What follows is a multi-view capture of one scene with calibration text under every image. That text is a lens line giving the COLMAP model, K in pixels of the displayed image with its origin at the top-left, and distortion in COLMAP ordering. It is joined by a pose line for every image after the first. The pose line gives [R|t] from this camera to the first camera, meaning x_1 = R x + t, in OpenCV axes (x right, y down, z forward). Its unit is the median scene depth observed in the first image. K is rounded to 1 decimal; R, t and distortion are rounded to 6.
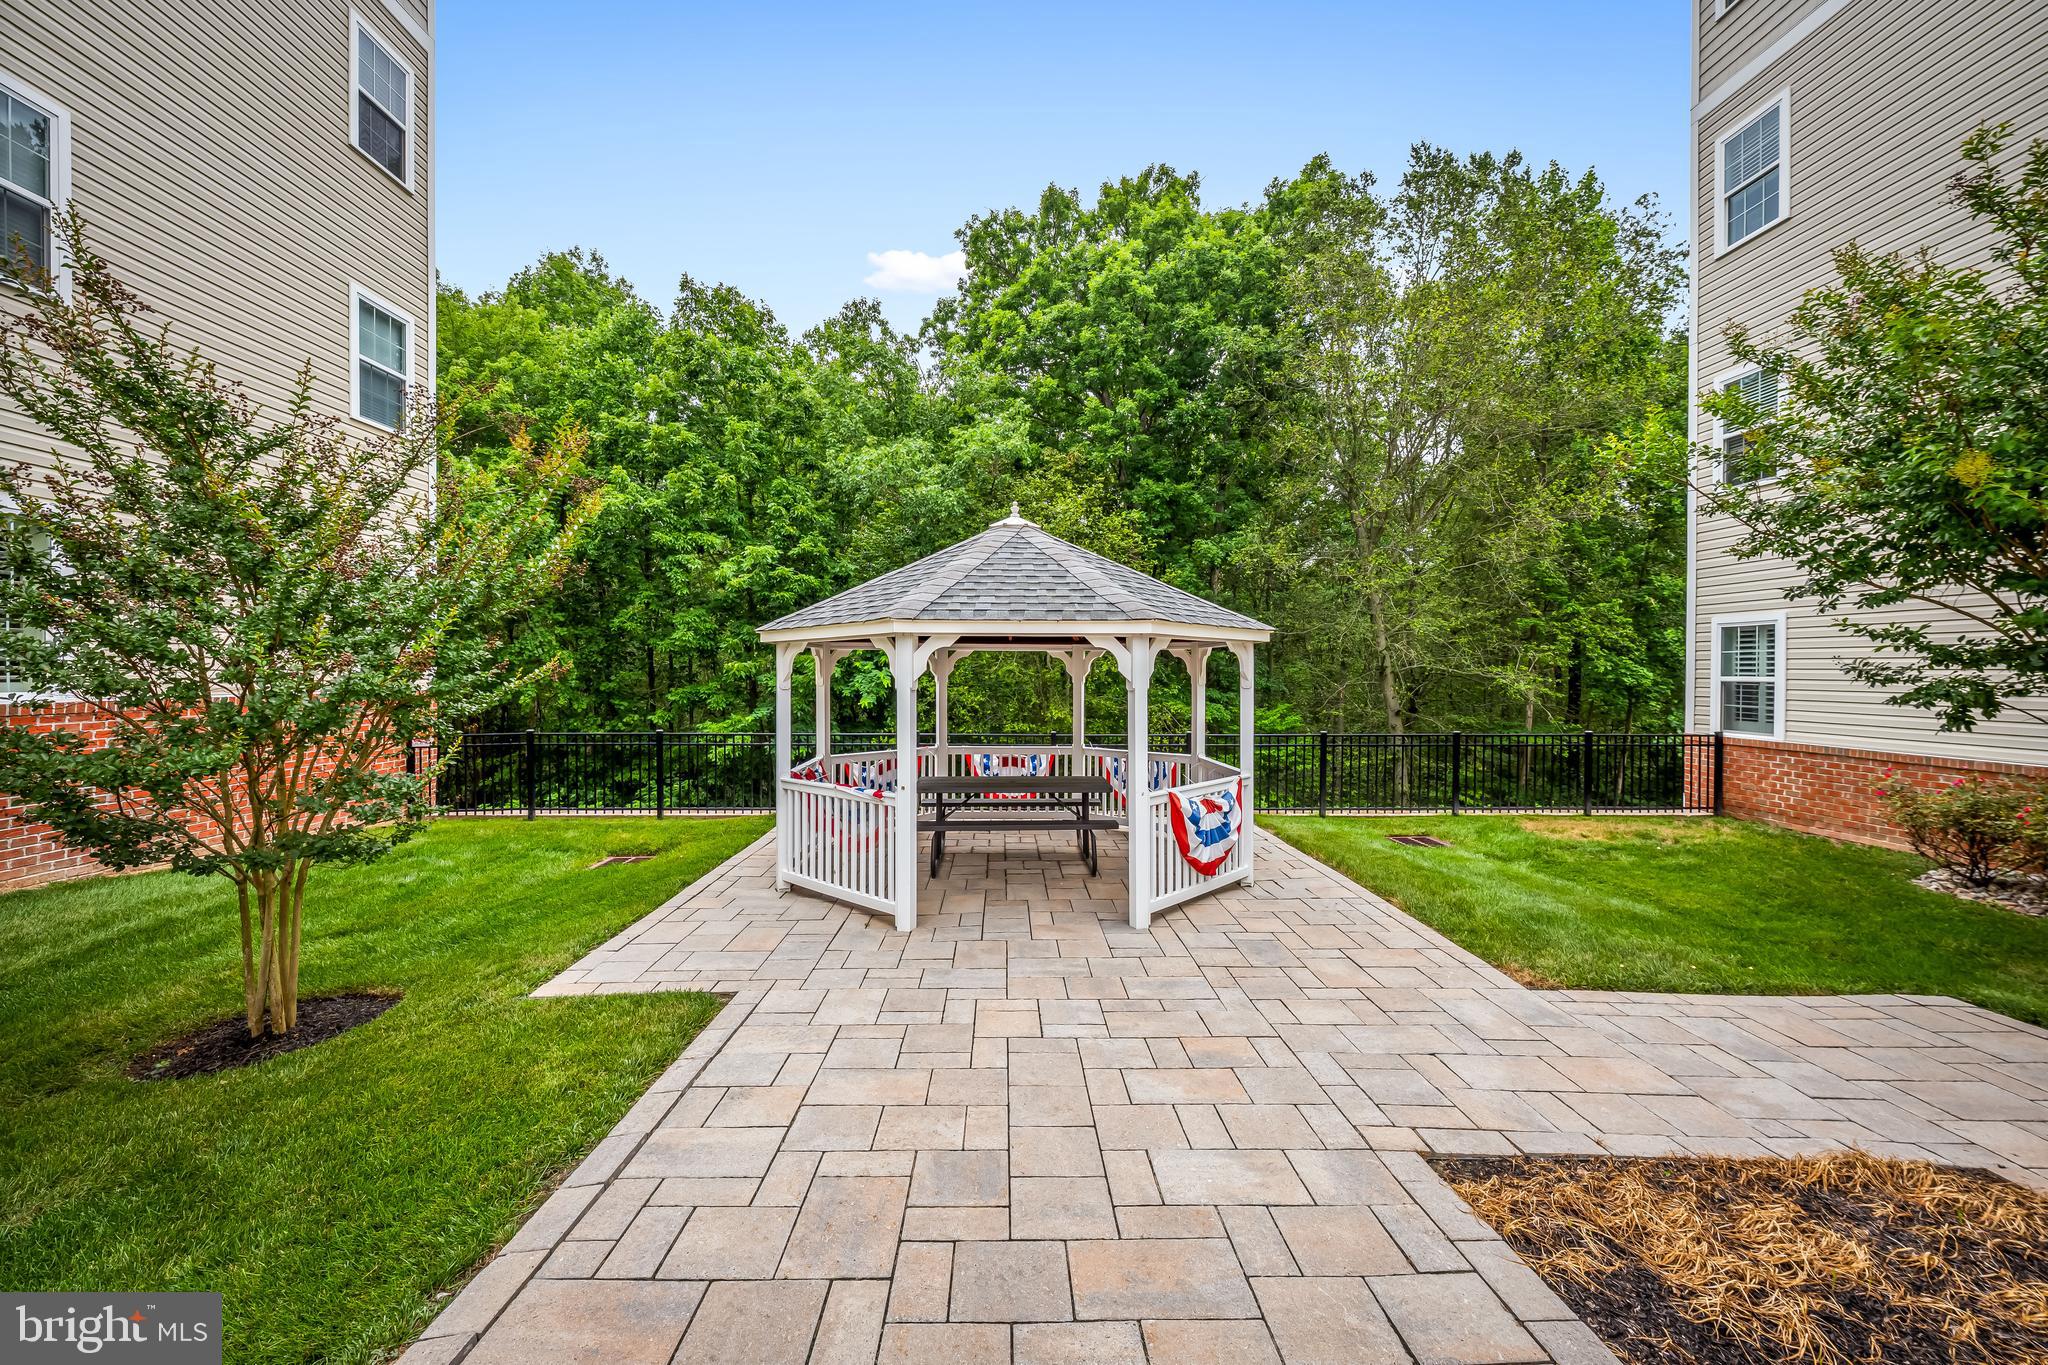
lens RADIAL K [[828.0, 0, 1022.0], [0, 828.0, 688.3], [0, 0, 1]] dist [-0.006457, 0.001355]
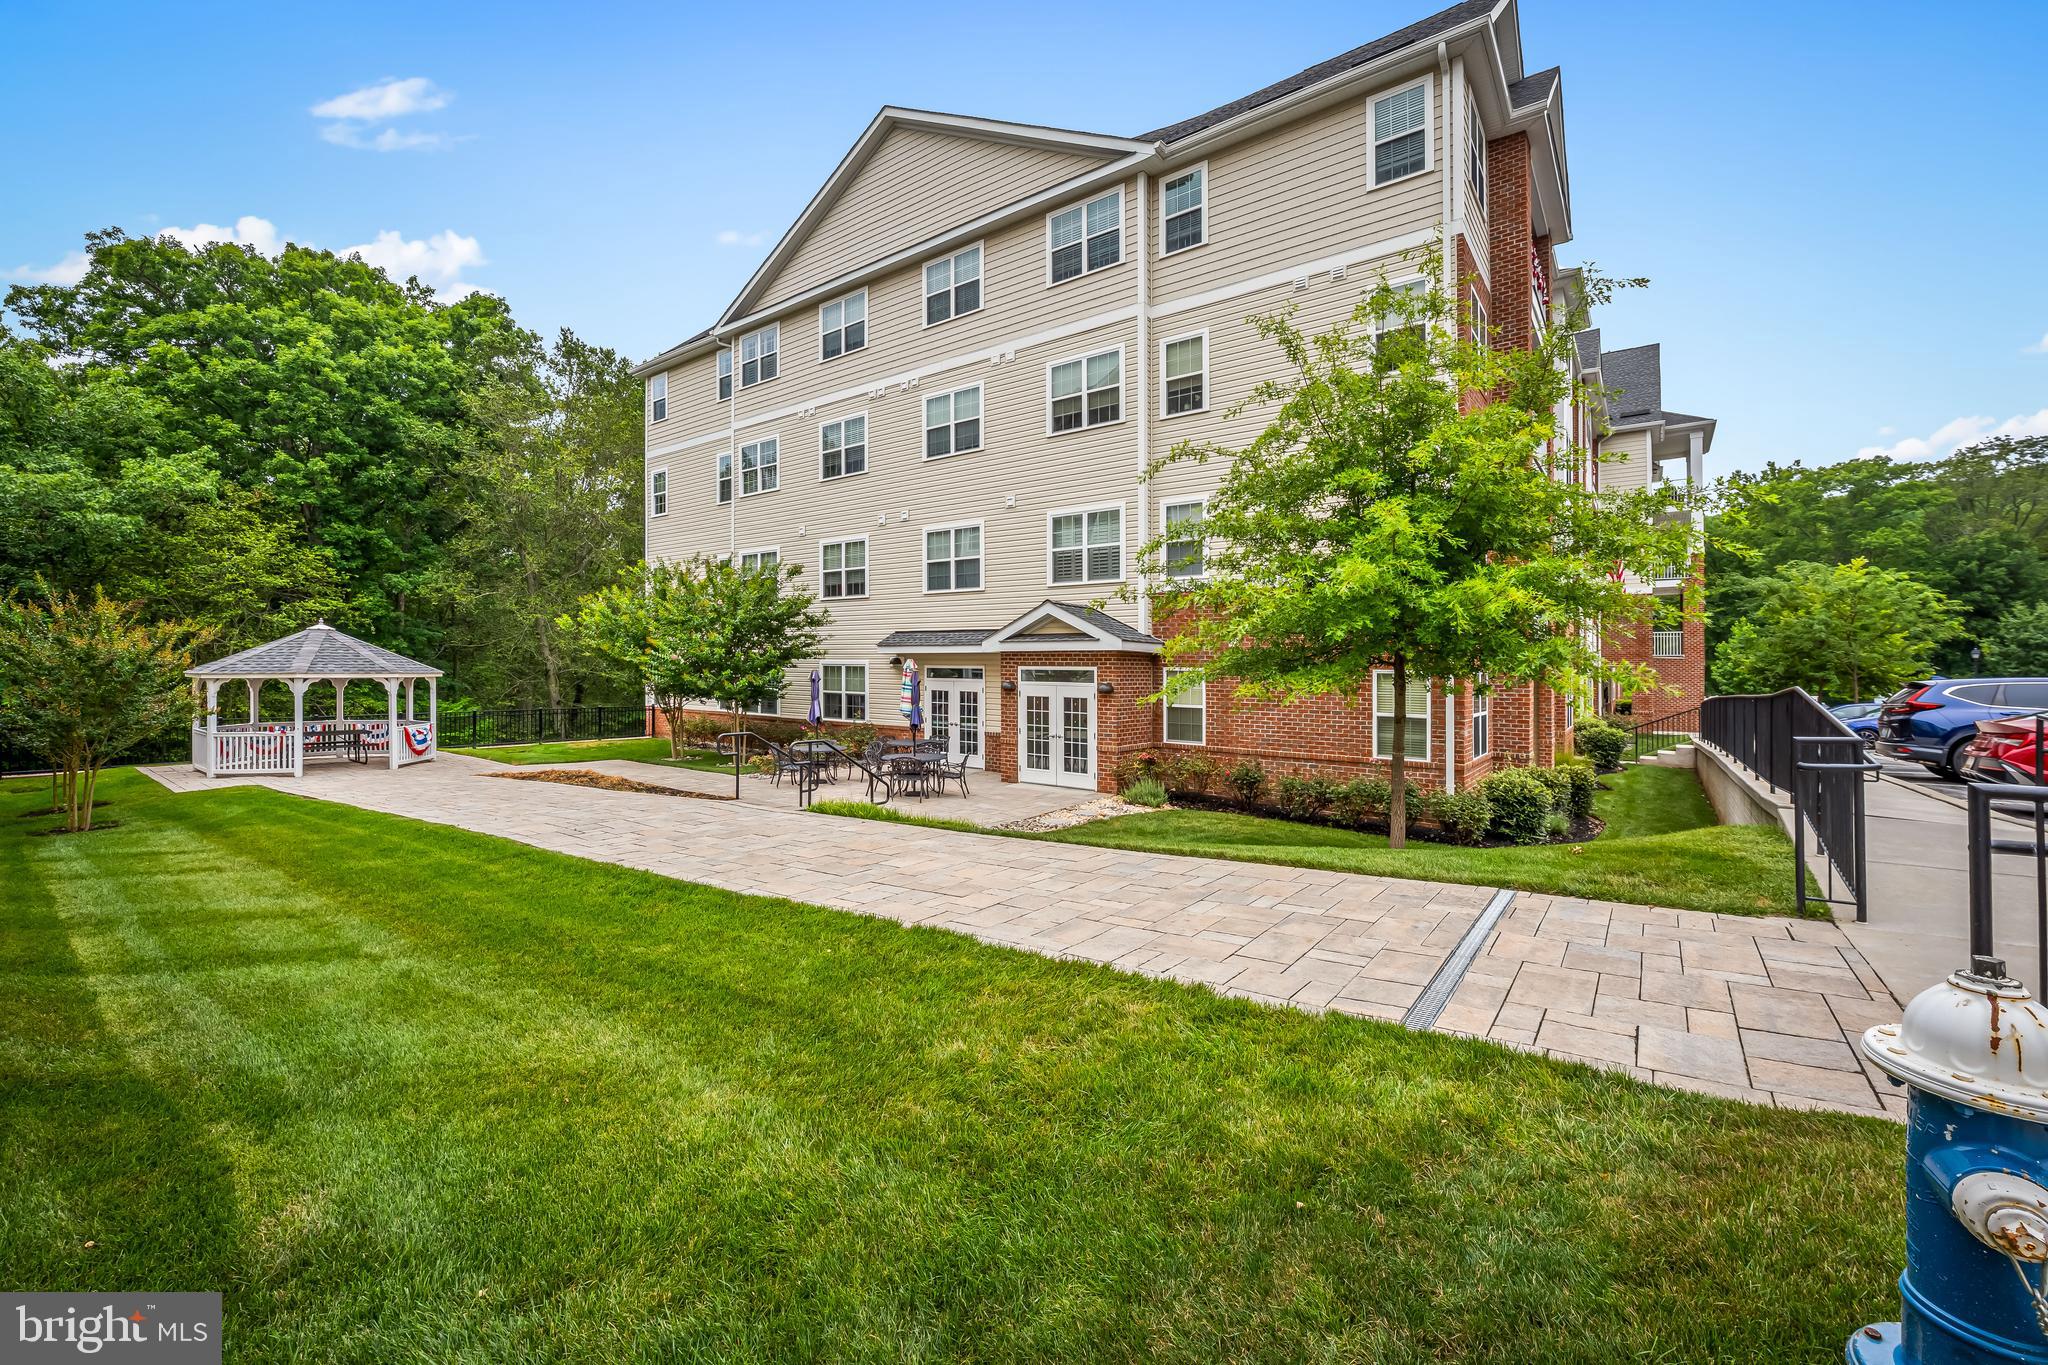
lens RADIAL K [[828.0, 0, 1035.4], [0, 828.0, 678.8], [0, 0, 1]] dist [-0.006457, 0.001355]
pose [[0.624526, -0.004773, 0.780989, -0.172326], [0.004756, 0.999986, 0.002309, -0.012163], [-0.780989, 0.002272, 0.624540, -0.630764]]
